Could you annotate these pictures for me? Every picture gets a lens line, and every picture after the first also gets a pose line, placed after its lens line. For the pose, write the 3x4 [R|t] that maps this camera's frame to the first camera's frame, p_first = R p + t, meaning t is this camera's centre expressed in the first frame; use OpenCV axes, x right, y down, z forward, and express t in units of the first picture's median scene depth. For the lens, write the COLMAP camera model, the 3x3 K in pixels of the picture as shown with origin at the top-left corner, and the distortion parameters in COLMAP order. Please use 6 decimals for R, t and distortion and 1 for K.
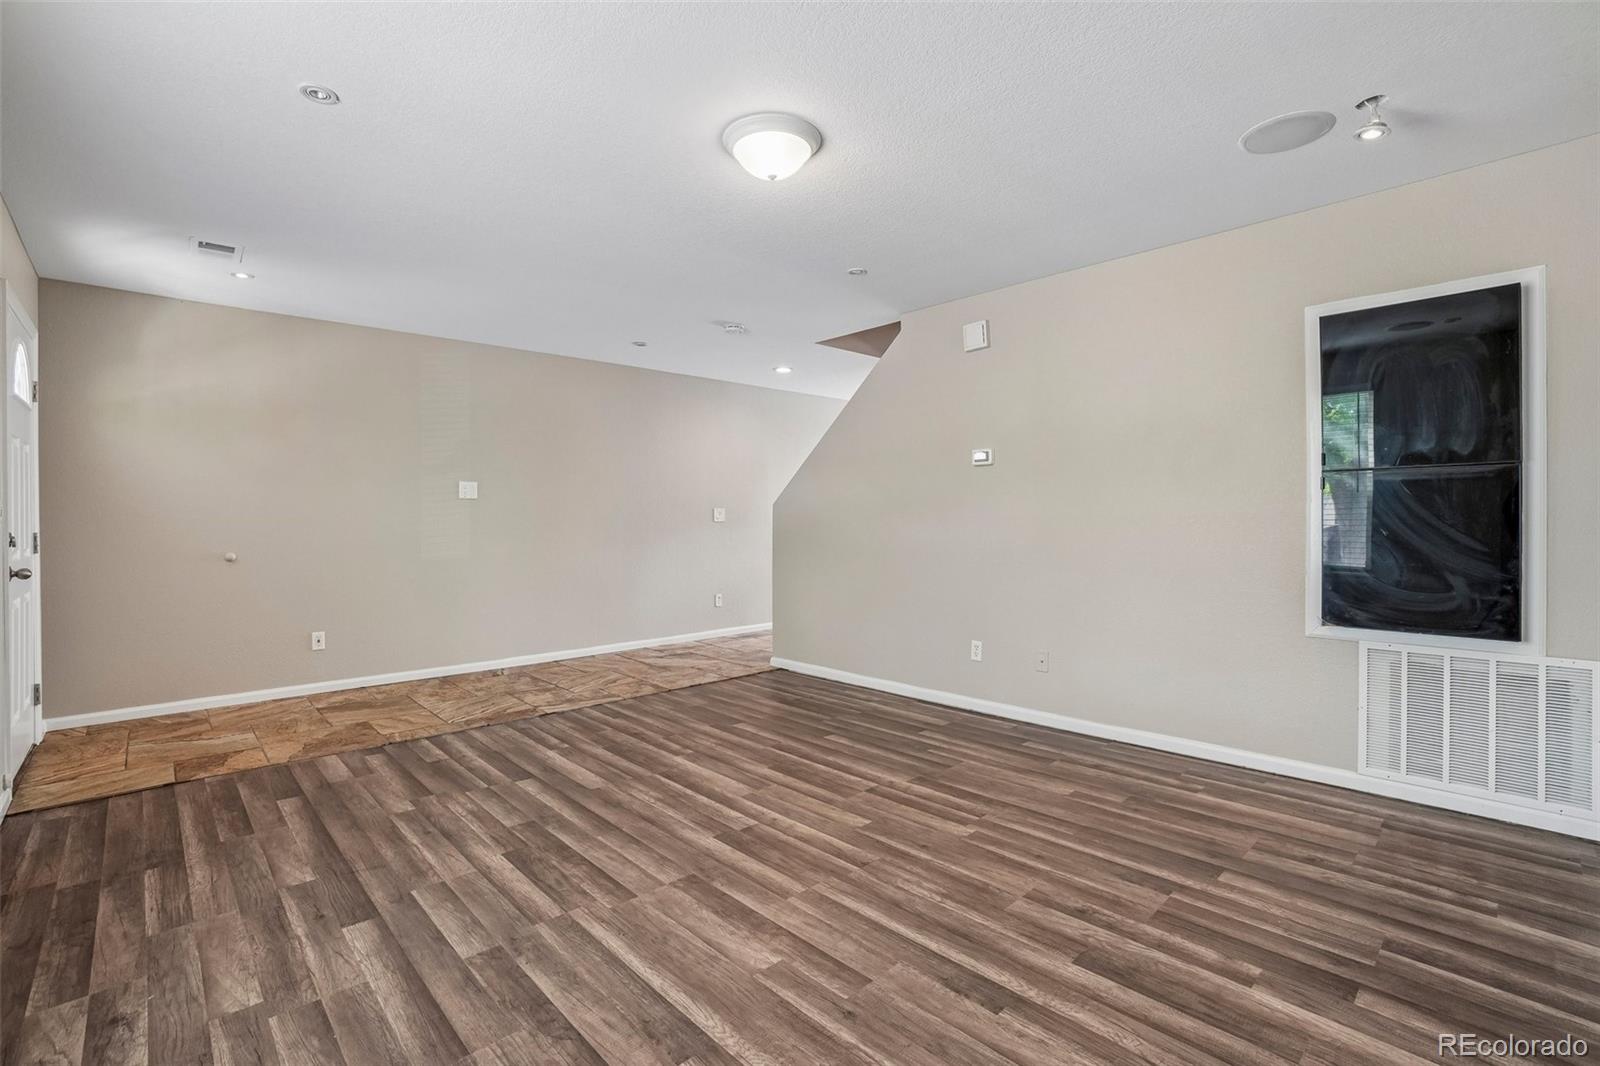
lens RADIAL K [[720.0, 0, 794.6], [0, 720.0, 520.3], [0, 0, 1]] dist [-0.068427, 0.024408]
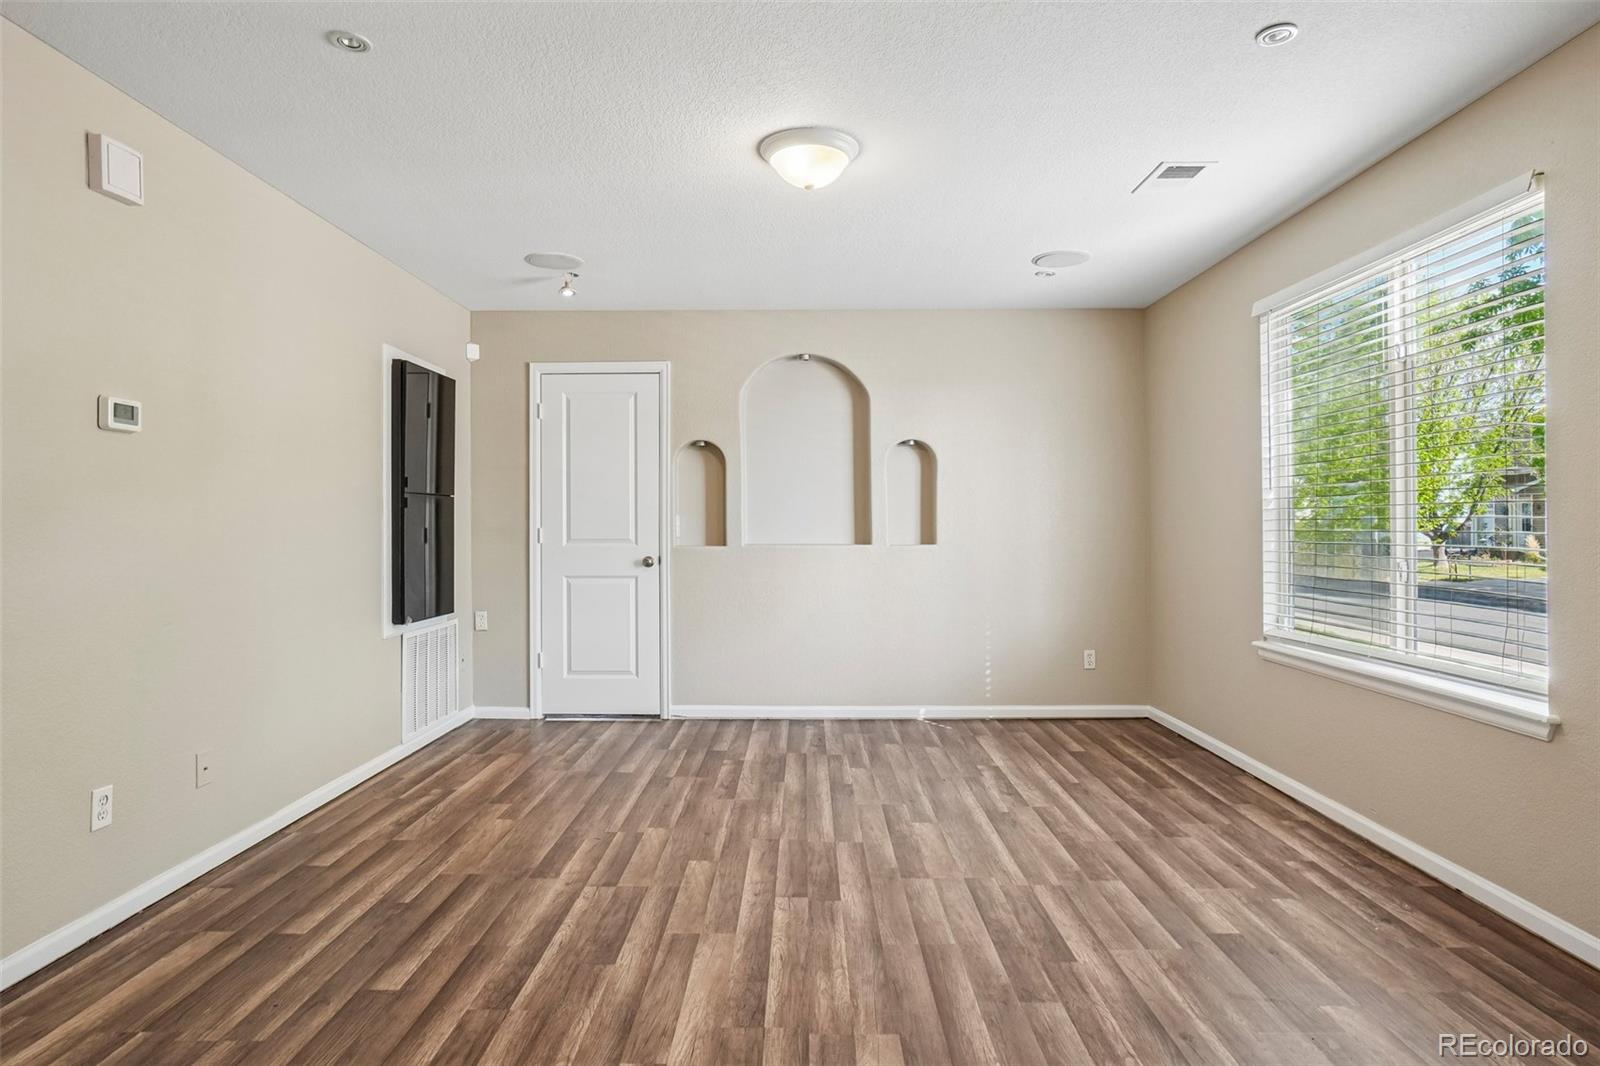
lens RADIAL K [[871.9, 0, 798.4], [0, 871.9, 514.2], [0, 0, 1]] dist [-0.013729, 0.000285]
pose [[-0.721405, 0.015350, 0.692343, -0.730714], [0.007377, 0.999868, -0.014482, -0.007366], [-0.692474, -0.005339, -0.721423, 1.609420]]
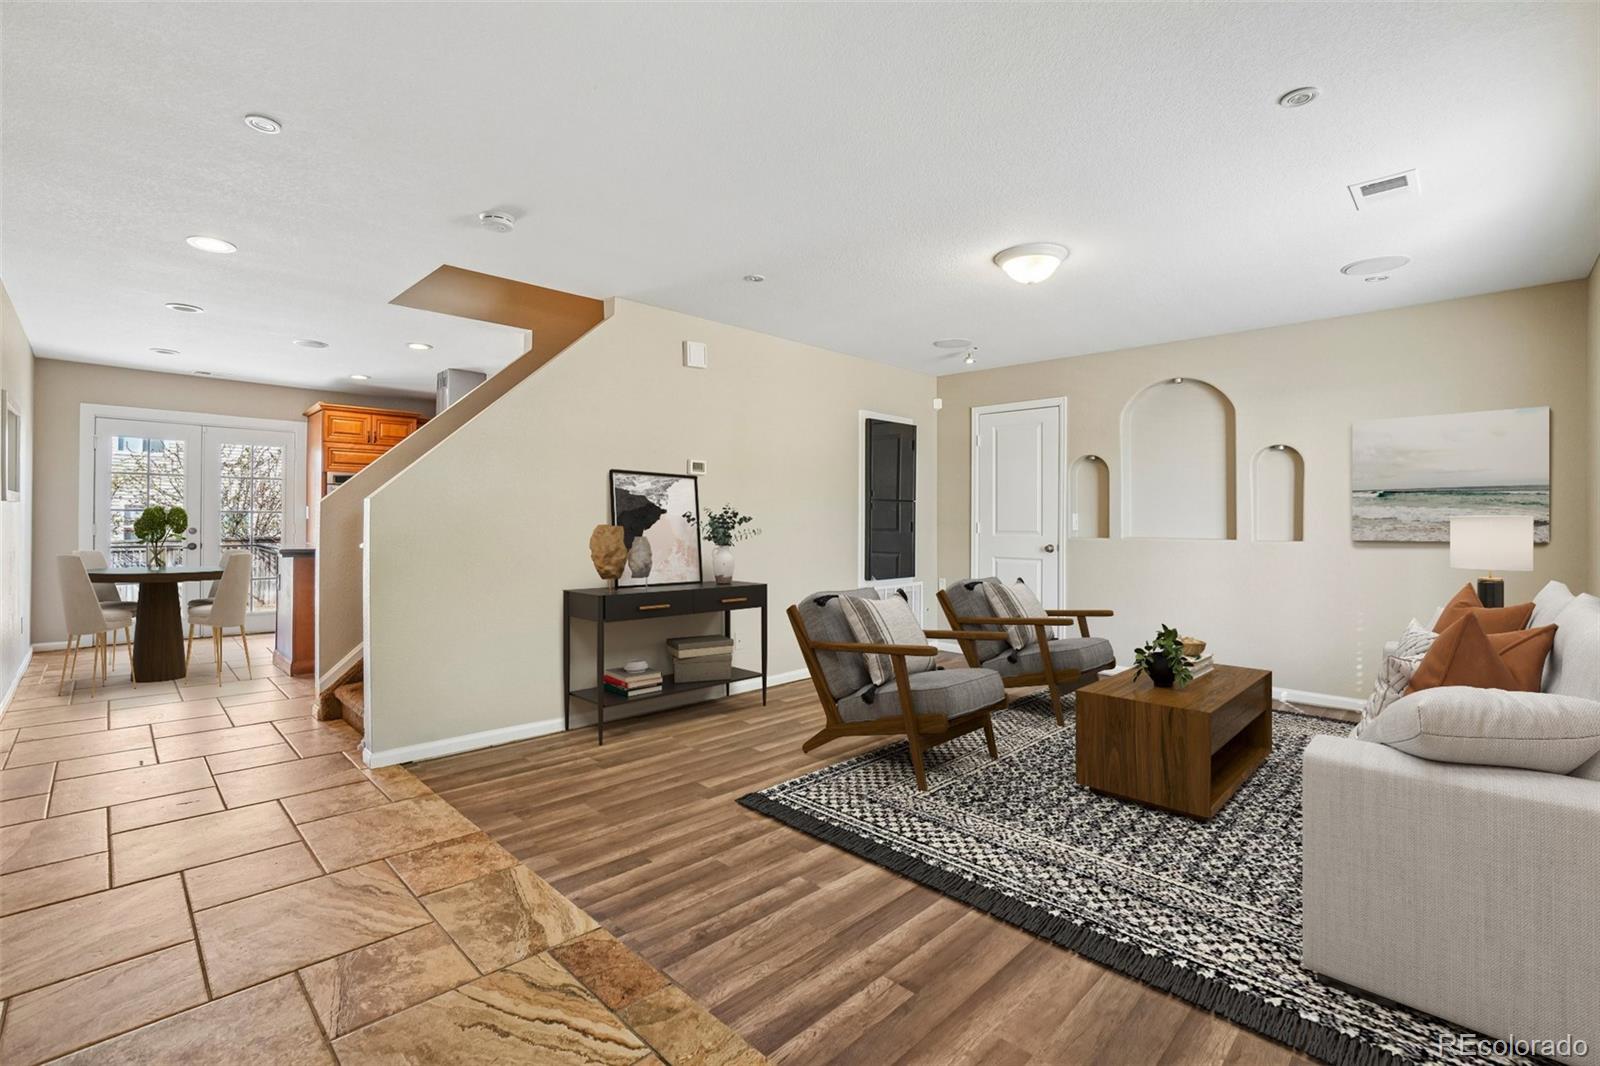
lens RADIAL K [[720.0, 0, 794.6], [0, 720.0, 520.3], [0, 0, 1]] dist [-0.068427, 0.024408]
pose [[-0.029849, 0.002631, 0.999551, -1.207091], [-0.003447, 0.999990, -0.002735, -0.008036], [-0.999548, -0.003527, -0.029839, 1.282065]]
